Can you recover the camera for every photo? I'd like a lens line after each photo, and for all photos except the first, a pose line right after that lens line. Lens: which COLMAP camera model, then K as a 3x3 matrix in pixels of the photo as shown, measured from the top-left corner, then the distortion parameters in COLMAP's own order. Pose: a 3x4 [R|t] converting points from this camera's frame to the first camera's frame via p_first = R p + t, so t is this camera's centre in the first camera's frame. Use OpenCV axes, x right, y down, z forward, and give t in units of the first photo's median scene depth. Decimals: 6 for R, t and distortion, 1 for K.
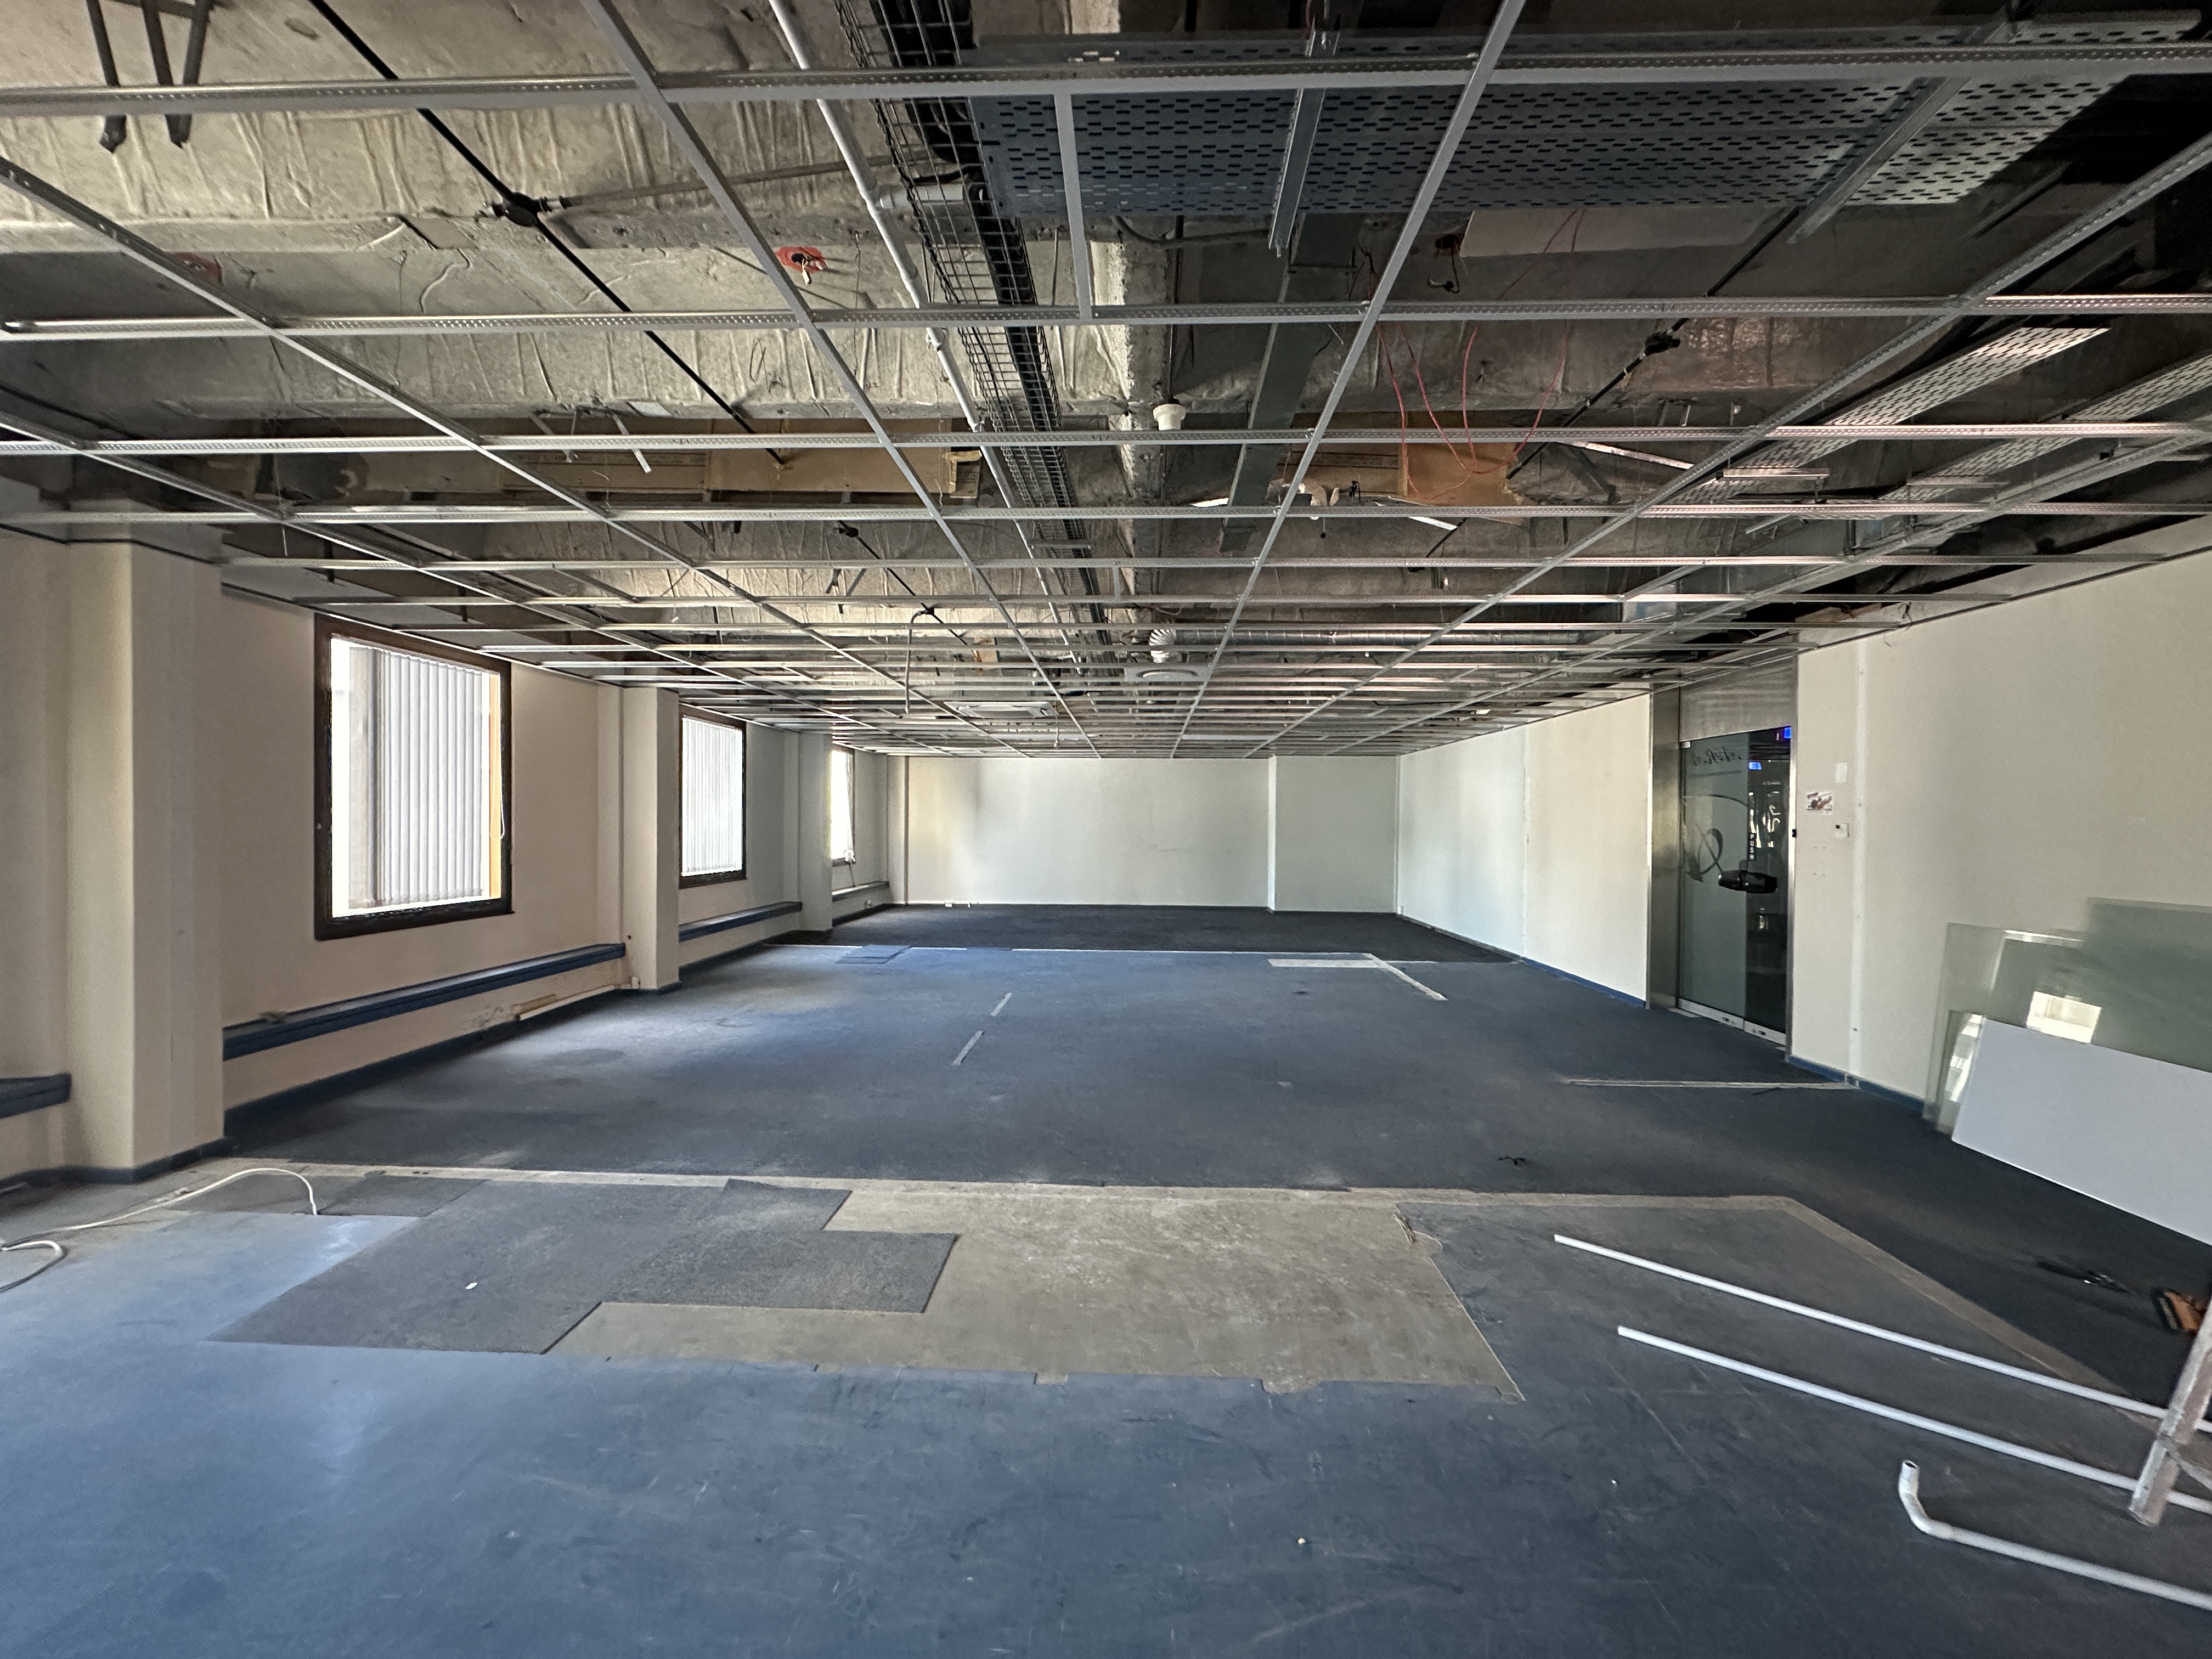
lens RADIAL K [[878.3, 0, 1103.3], [0, 878.3, 828.9], [0, 0, 1]] dist [-0.002890, 0.000617]
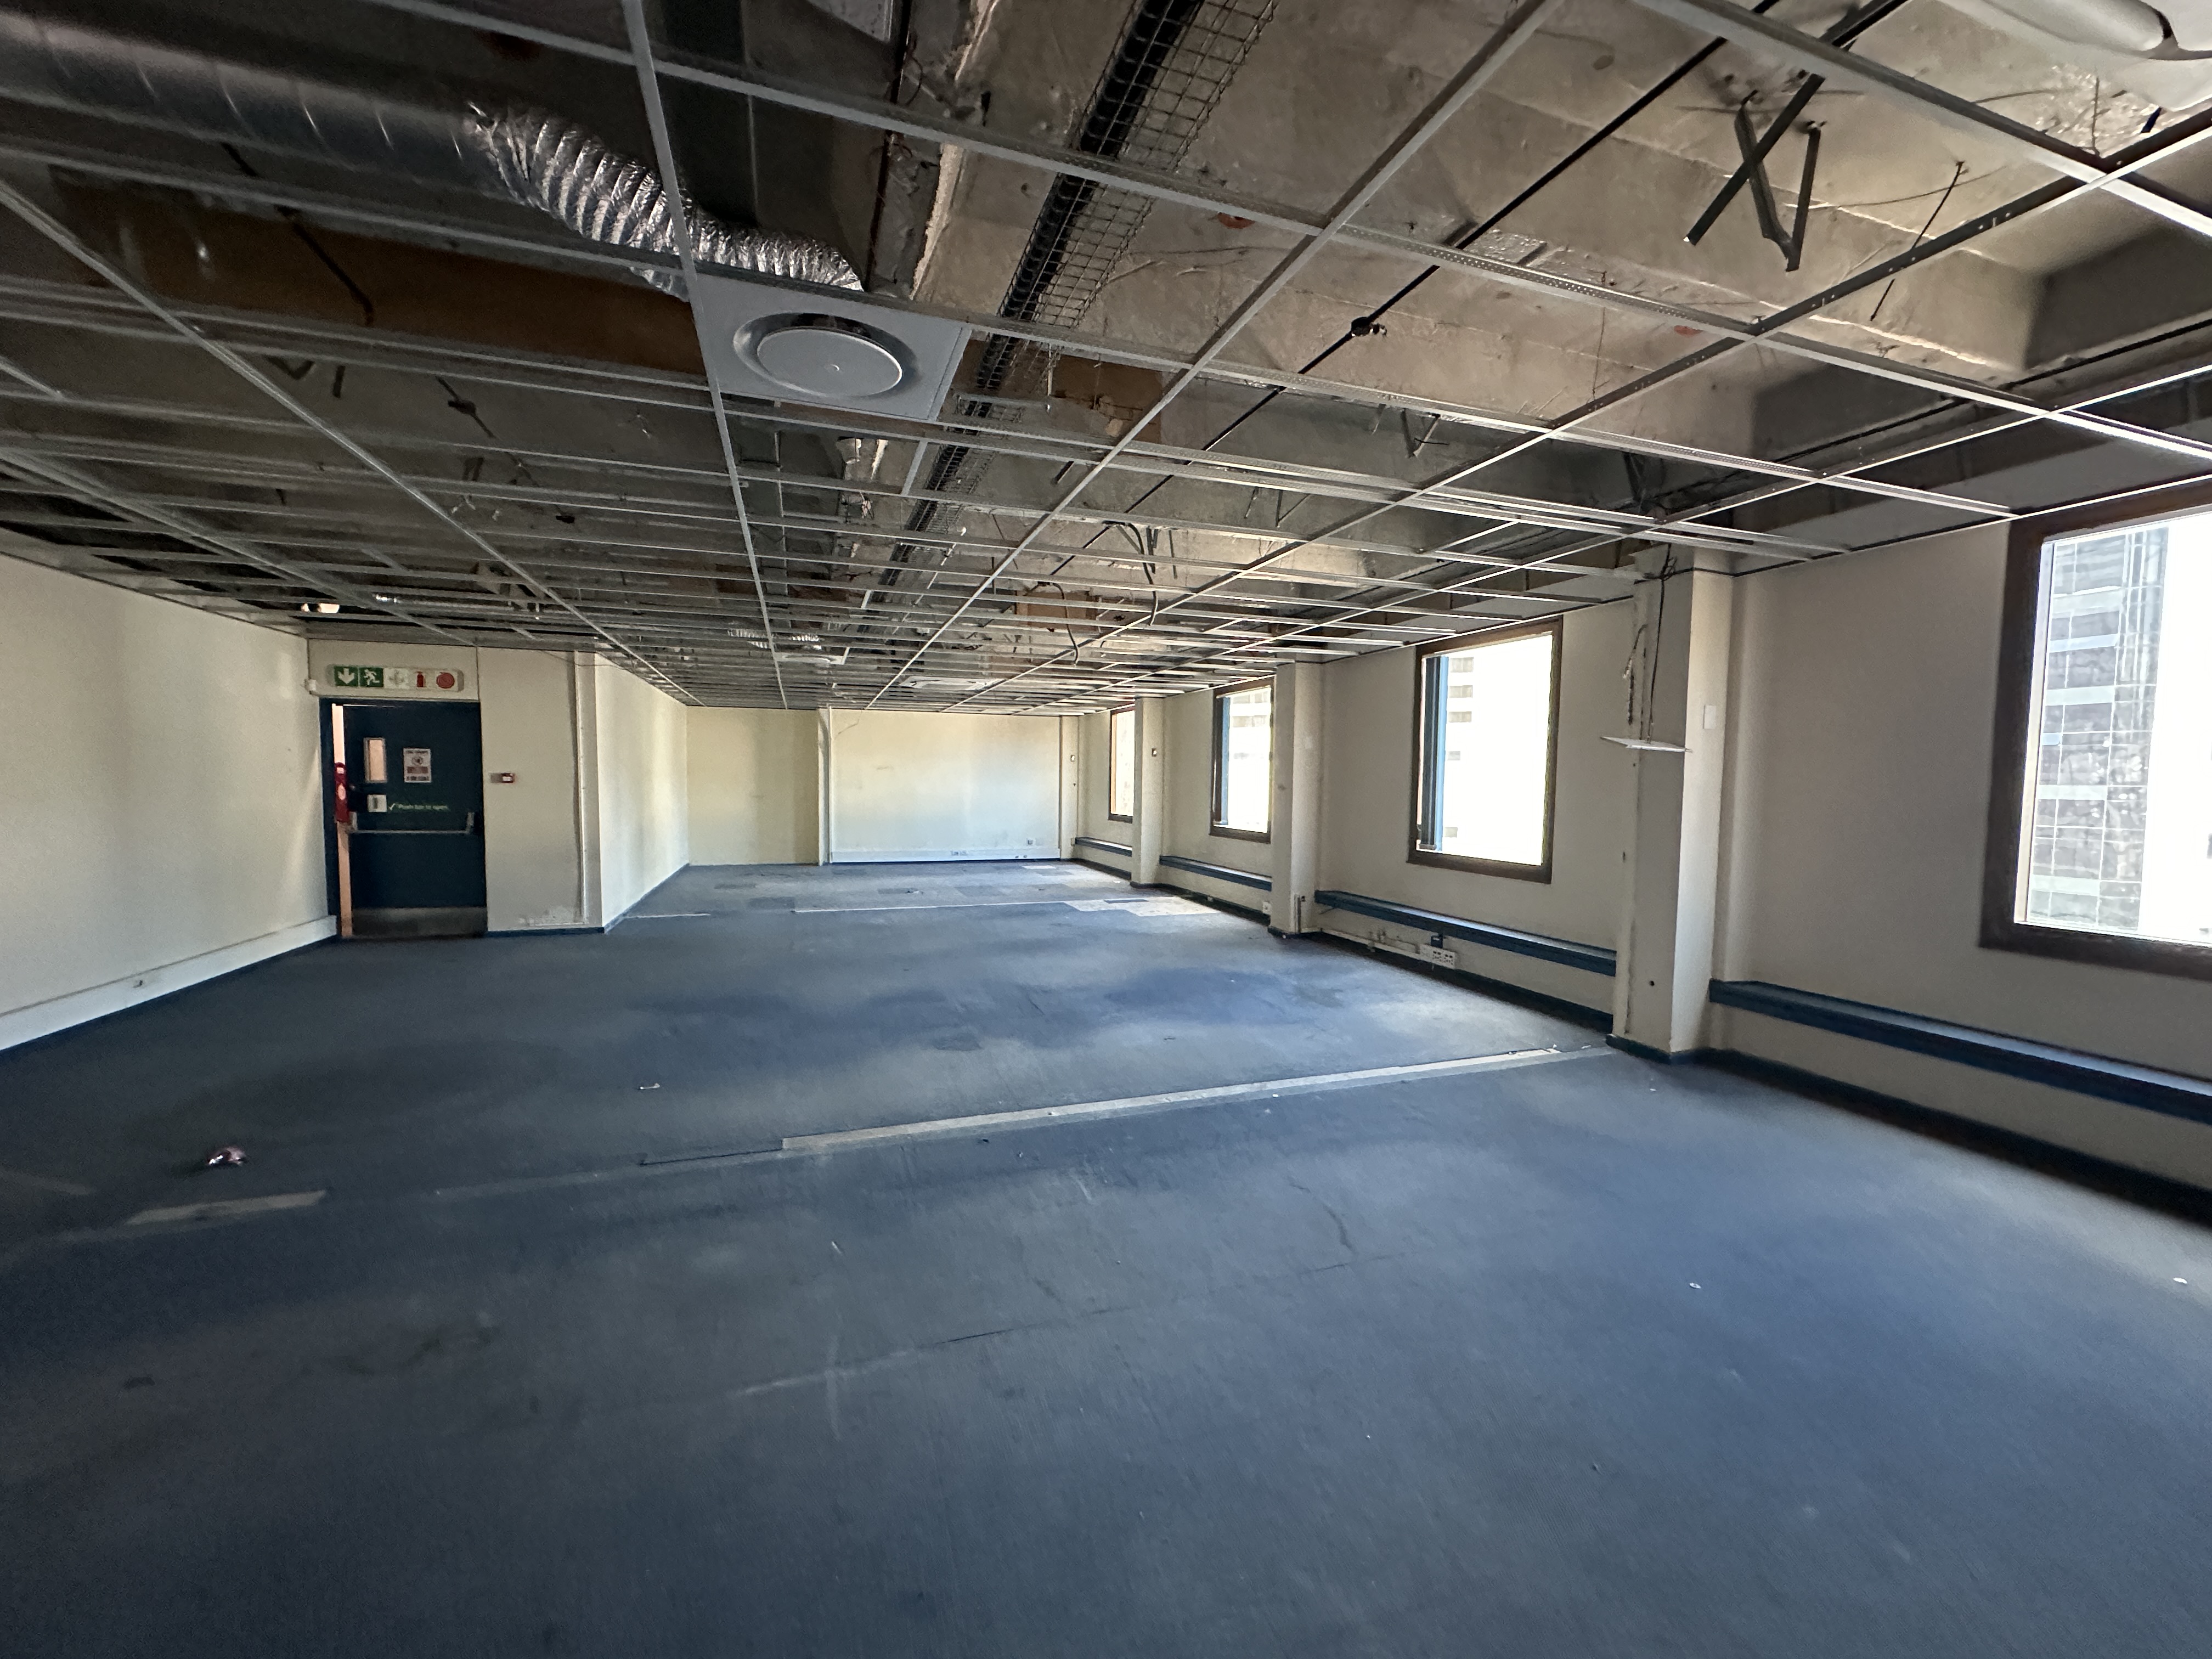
lens RADIAL K [[878.3, 0, 1103.3], [0, 878.3, 828.9], [0, 0, 1]] dist [-0.002890, 0.000617]
pose [[-0.930622, 0.007892, -0.365897, 0.107440], [-0.017594, 0.997647, 0.066268, -0.016920], [0.365559, 0.068108, -0.928293, 1.704914]]
